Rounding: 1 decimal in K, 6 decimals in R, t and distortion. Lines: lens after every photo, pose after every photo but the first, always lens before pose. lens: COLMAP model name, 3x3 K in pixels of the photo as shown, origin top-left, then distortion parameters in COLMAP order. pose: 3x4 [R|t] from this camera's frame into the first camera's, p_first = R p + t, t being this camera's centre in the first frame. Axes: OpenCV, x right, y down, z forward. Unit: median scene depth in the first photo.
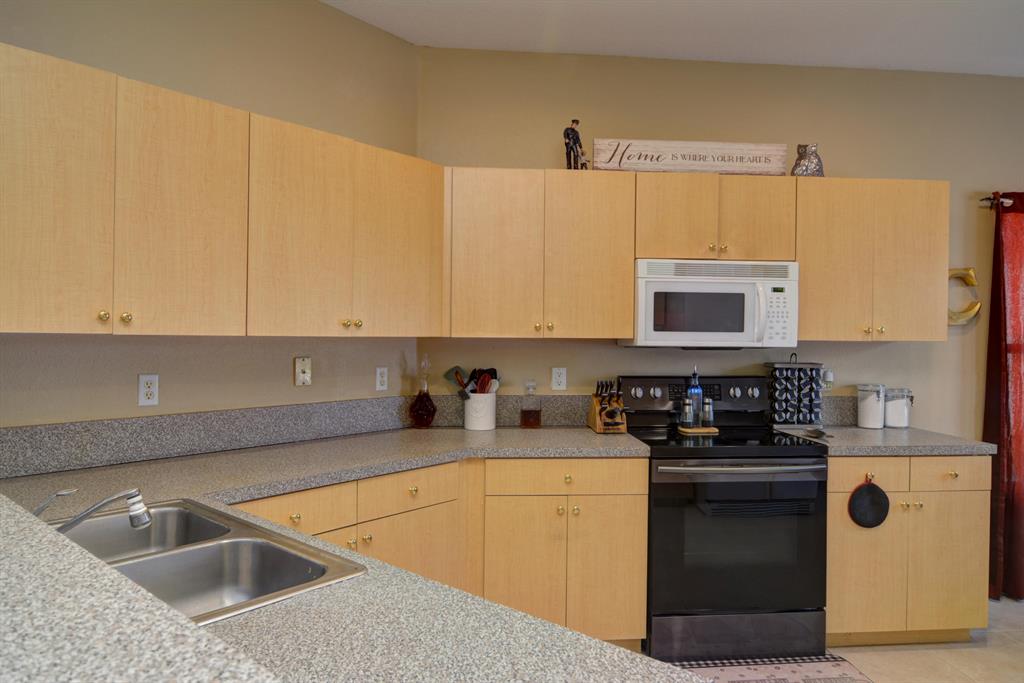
lens RADIAL K [[674.7, 0, 511.9], [0, 674.7, 338.2], [0, 0, 1]] dist [0.000429, 0.002137]
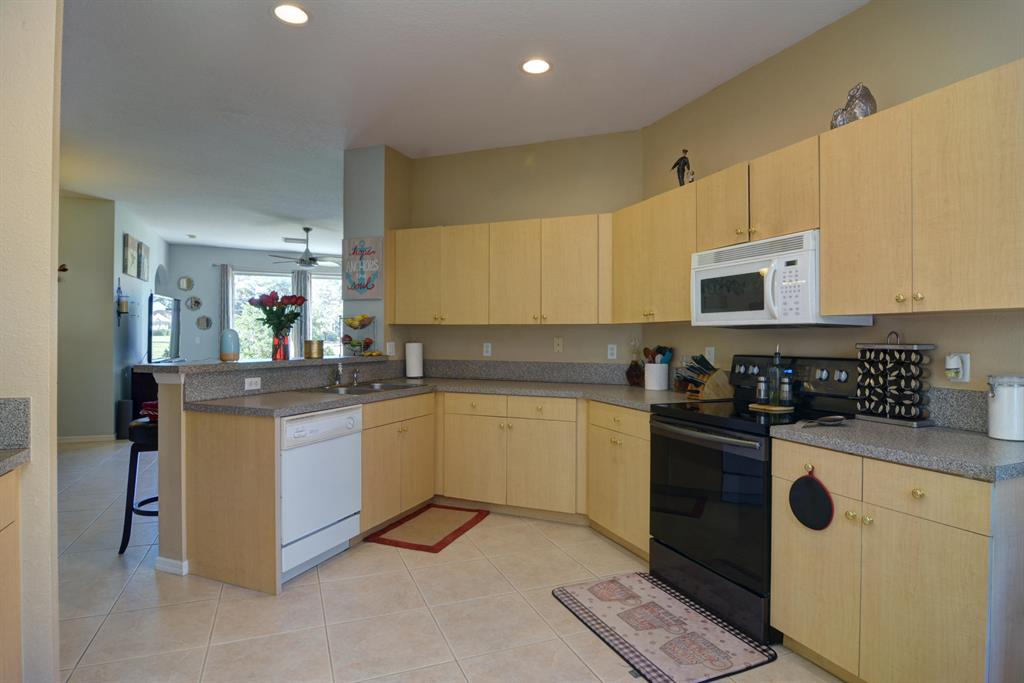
lens RADIAL K [[537.3, 0, 511.9], [0, 537.3, 340.8], [0, 0, 1]] dist [-0.003101, -0.000223]
pose [[0.320308, -0.001321, -0.947313, 0.923137], [-0.006381, 0.999973, -0.003552, 0.039819], [0.947292, 0.007182, 0.320291, 0.363595]]
